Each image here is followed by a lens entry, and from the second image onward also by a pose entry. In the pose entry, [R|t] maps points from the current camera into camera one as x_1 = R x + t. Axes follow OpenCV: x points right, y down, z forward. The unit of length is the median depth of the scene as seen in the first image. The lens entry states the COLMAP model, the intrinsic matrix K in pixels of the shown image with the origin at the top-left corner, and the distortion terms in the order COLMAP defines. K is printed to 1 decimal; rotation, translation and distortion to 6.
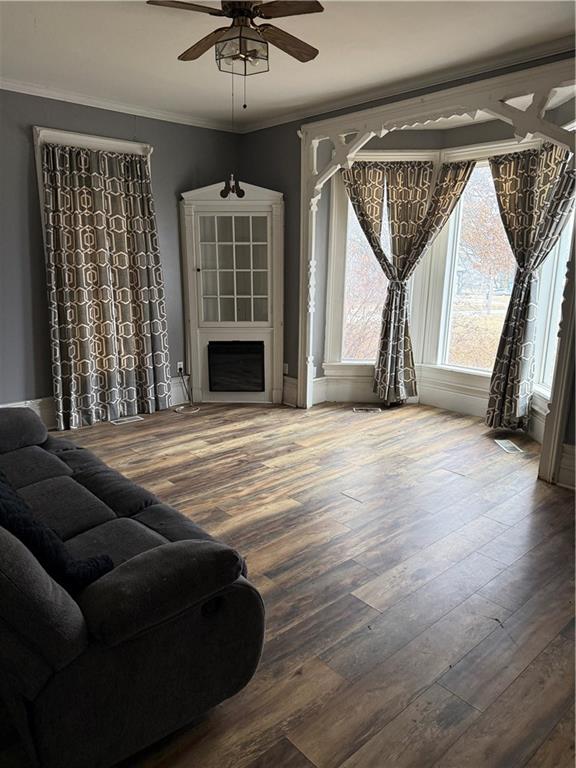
lens RADIAL K [[535.4, 0, 282.4], [0, 535.4, 392.2], [0, 0, 1]] dist [0.039856, -0.055029]
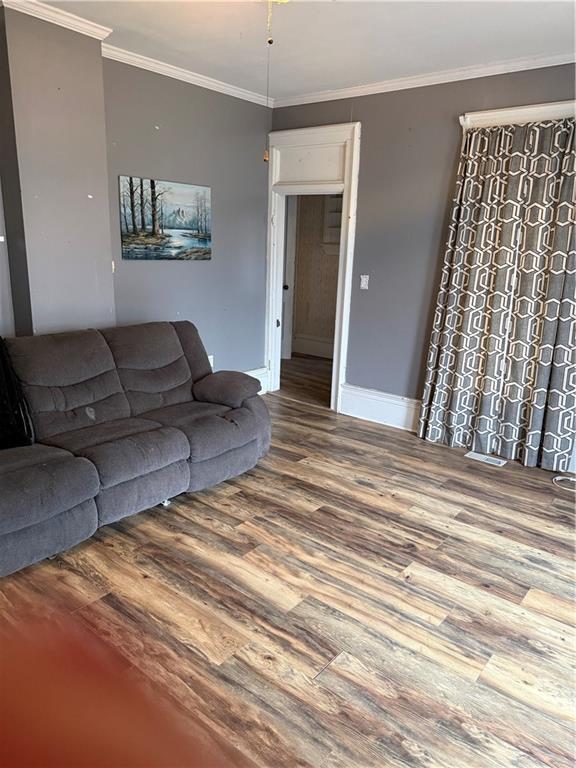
lens RADIAL K [[535.4, 0, 289.2], [0, 535.4, 389.9], [0, 0, 1]] dist [0.039856, -0.055029]
pose [[0.166106, 0.252607, -0.953204, 0.424163], [-0.275601, 0.940005, 0.201083, -0.131886], [0.946812, 0.229303, 0.225759, 0.537210]]
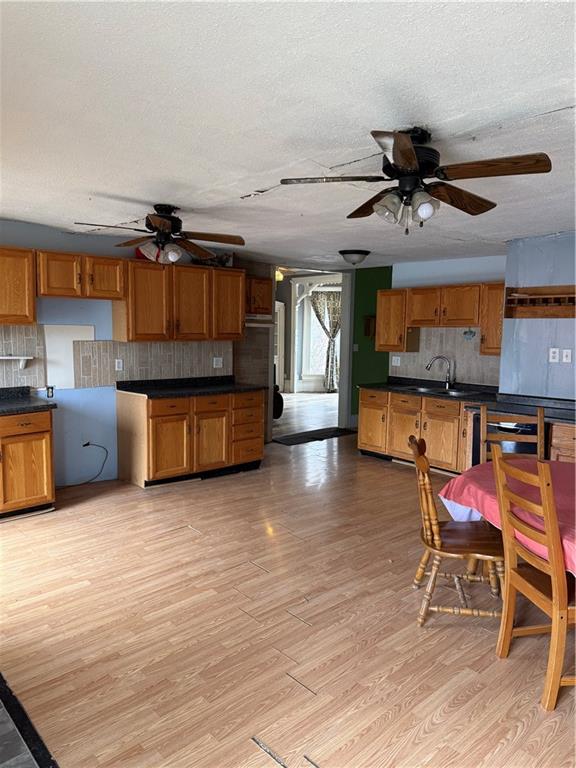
lens RADIAL K [[535.4, 0, 288.9], [0, 535.4, 388.5], [0, 0, 1]] dist [0.039856, -0.055029]
pose [[0.999656, 0.005010, 0.025756, -0.040890], [-0.001649, 0.991659, -0.128882, 0.343032], [-0.026187, 0.128796, 0.991325, -1.423613]]
